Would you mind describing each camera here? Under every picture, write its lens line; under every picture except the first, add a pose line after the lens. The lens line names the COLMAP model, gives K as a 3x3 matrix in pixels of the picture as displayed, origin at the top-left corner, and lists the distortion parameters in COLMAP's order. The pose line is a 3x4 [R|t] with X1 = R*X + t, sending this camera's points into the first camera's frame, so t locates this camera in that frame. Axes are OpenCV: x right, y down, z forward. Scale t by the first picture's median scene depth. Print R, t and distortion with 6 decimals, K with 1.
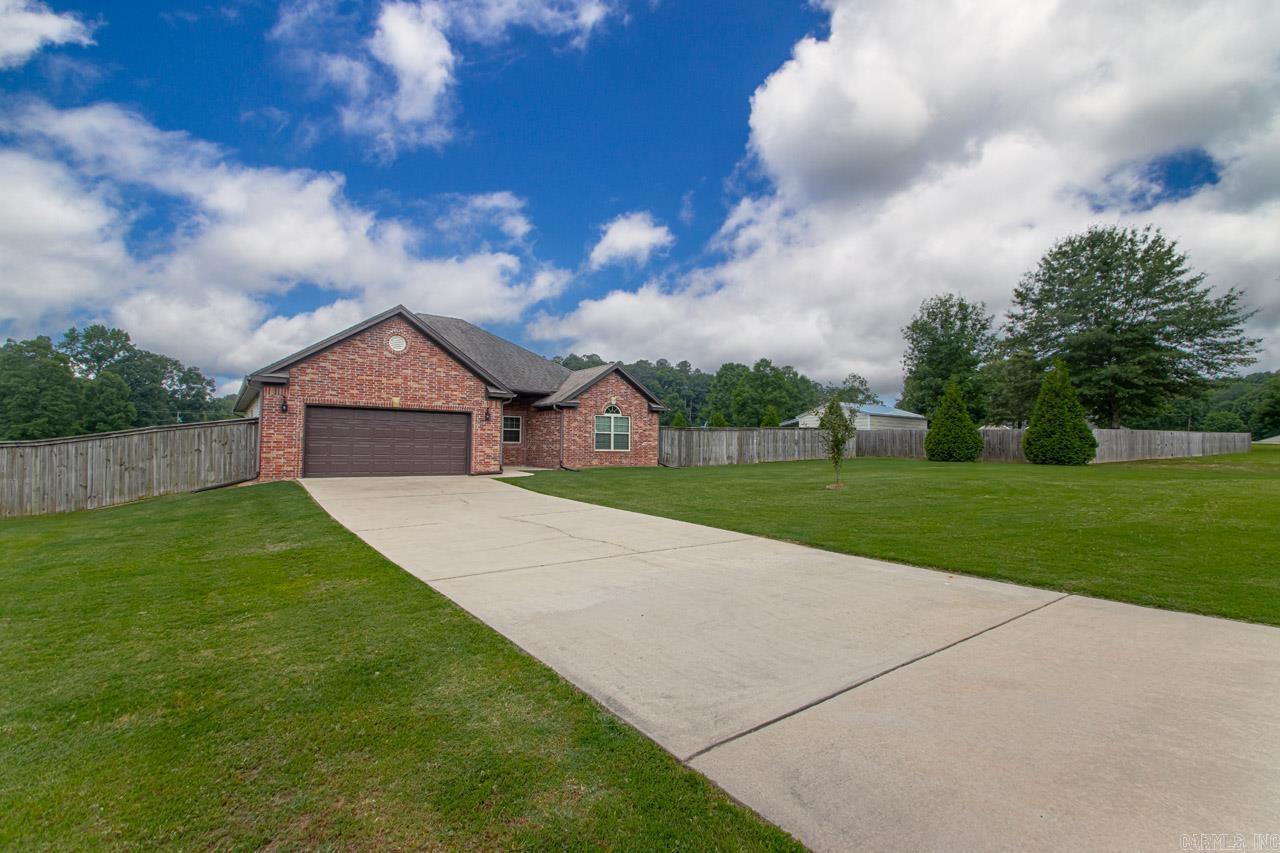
lens RADIAL K [[590.0, 0, 649.5], [0, 590.0, 423.3], [0, 0, 1]] dist [0.002971, -0.012377]
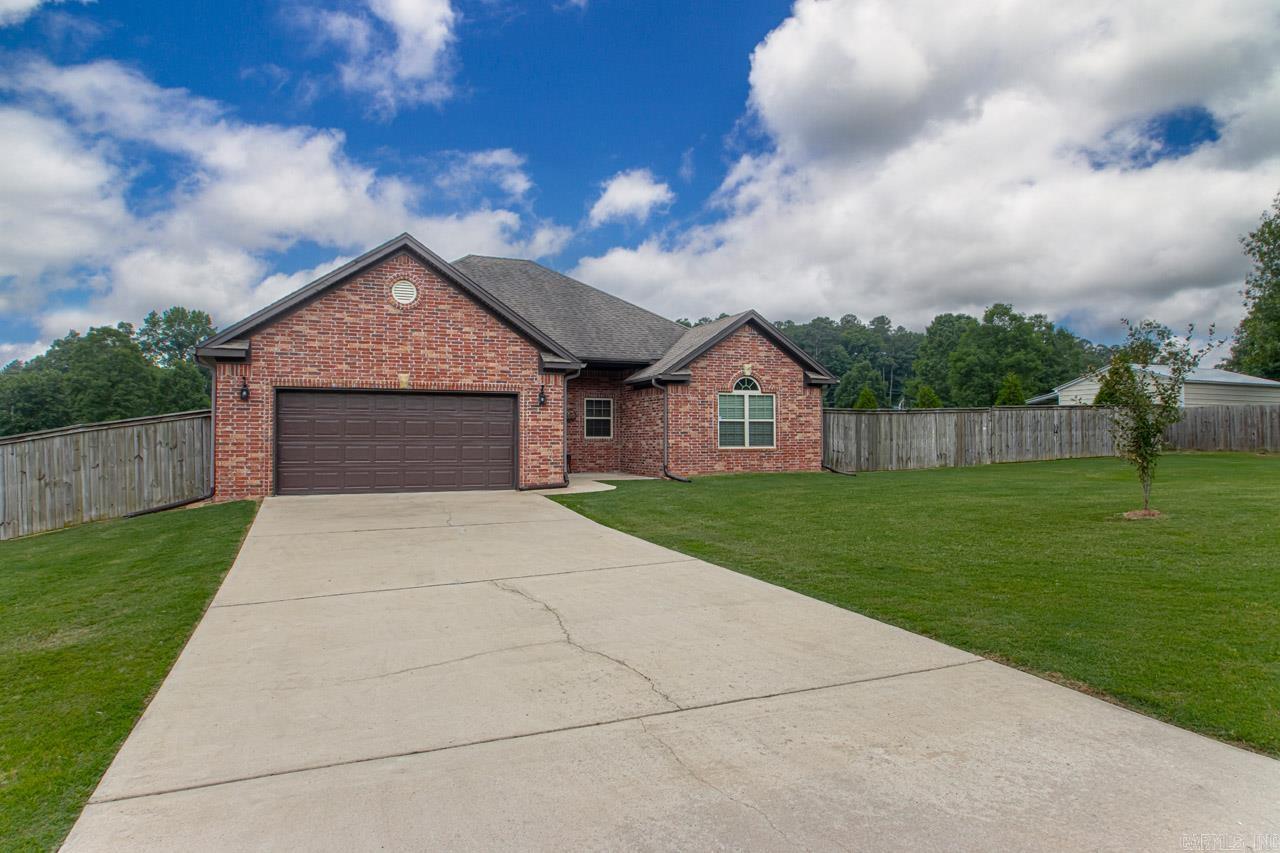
lens RADIAL K [[815.7, 0, 640.0], [0, 815.7, 426.5], [0, 0, 1]] dist [-0.028139, 0.001178]
pose [[0.974089, -0.017716, -0.225469, 0.030961], [0.023097, 0.999507, 0.021253, 0.001895], [0.224981, -0.025910, 0.974019, 0.148820]]
